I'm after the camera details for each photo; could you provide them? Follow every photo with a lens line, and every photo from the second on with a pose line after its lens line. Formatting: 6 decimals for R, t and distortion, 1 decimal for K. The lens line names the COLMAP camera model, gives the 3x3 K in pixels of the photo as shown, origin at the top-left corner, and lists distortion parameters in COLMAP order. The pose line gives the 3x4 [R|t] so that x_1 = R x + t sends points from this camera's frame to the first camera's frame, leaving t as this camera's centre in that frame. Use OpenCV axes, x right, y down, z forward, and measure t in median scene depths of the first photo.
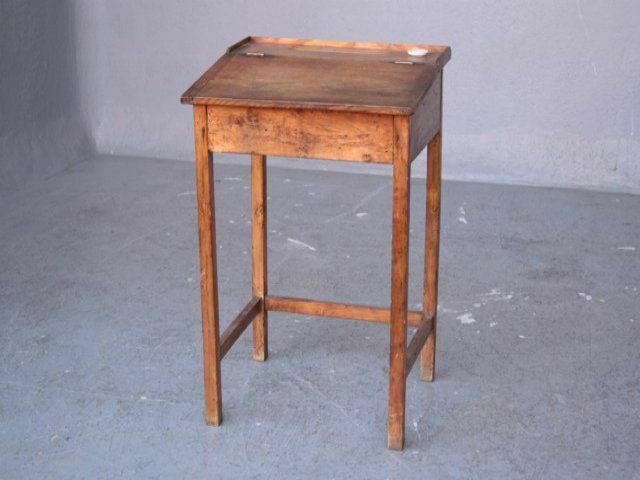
lens RADIAL K [[1149.6, 0, 294.7], [0, 1149.6, 34.3], [0, 0, 1]] dist [0.020757, 0.161370]
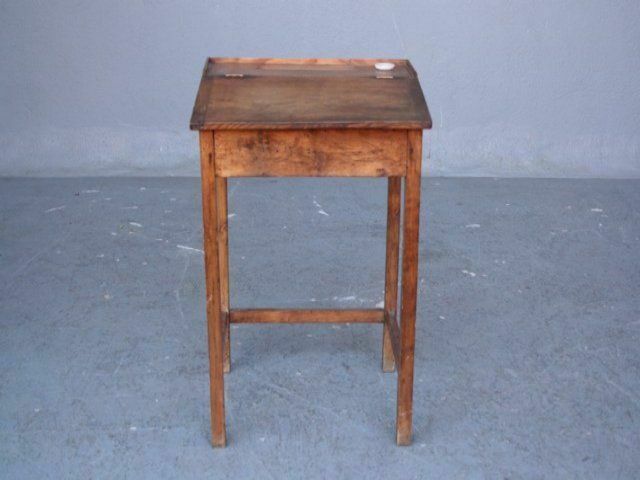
lens RADIAL K [[970.5, 0, 288.7], [0, 970.5, 68.1], [0, 0, 1]] dist [0.029932, -0.012478]
pose [[0.958630, -0.044671, 0.281127, -0.229248], [0.037905, 0.998847, 0.029465, -0.012738], [-0.282119, -0.017590, 0.959218, 0.171974]]
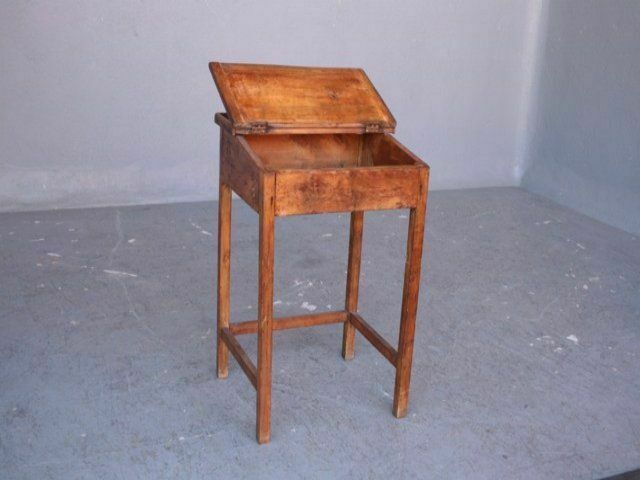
lens RADIAL K [[772.4, 0, 293.3], [0, 772.4, 97.1], [0, 0, 1]] dist [-0.012051, 0.028725]
pose [[0.793287, -0.047606, 0.606984, -0.494982], [0.030396, 0.998792, 0.038610, -0.045383], [-0.608089, -0.012179, 0.793775, 0.344365]]
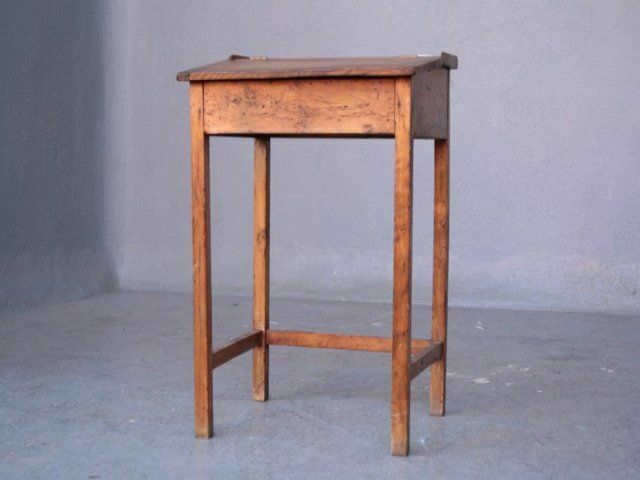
lens RADIAL K [[1051.3, 0, 299.7], [0, 1051.3, 114.1], [0, 0, 1]] dist [0.037572, 0.079498]
pose [[0.999481, 0.008173, -0.031153, 0.030217], [-0.013461, 0.984740, -0.173508, 0.222257], [0.029260, 0.173837, 0.984340, 0.122359]]
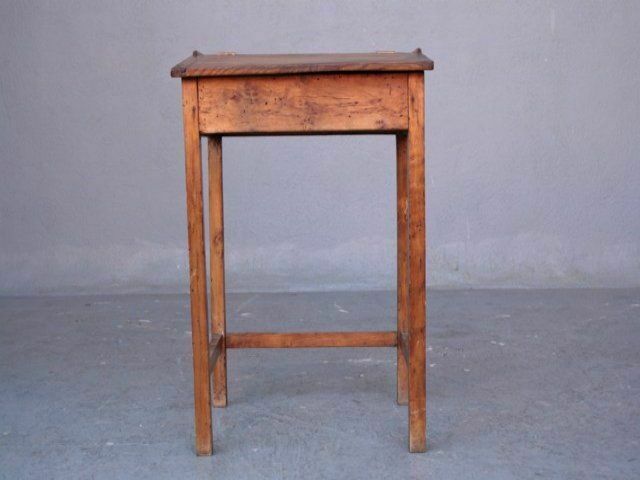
lens RADIAL K [[941.6, 0, 293.9], [0, 941.6, 127.9], [0, 0, 1]] dist [0.015144, 0.022325]
pose [[0.968498, -0.008697, 0.248871, -0.175421], [0.048653, 0.986738, -0.154857, 0.202030], [-0.244223, 0.162087, 0.956077, 0.254779]]
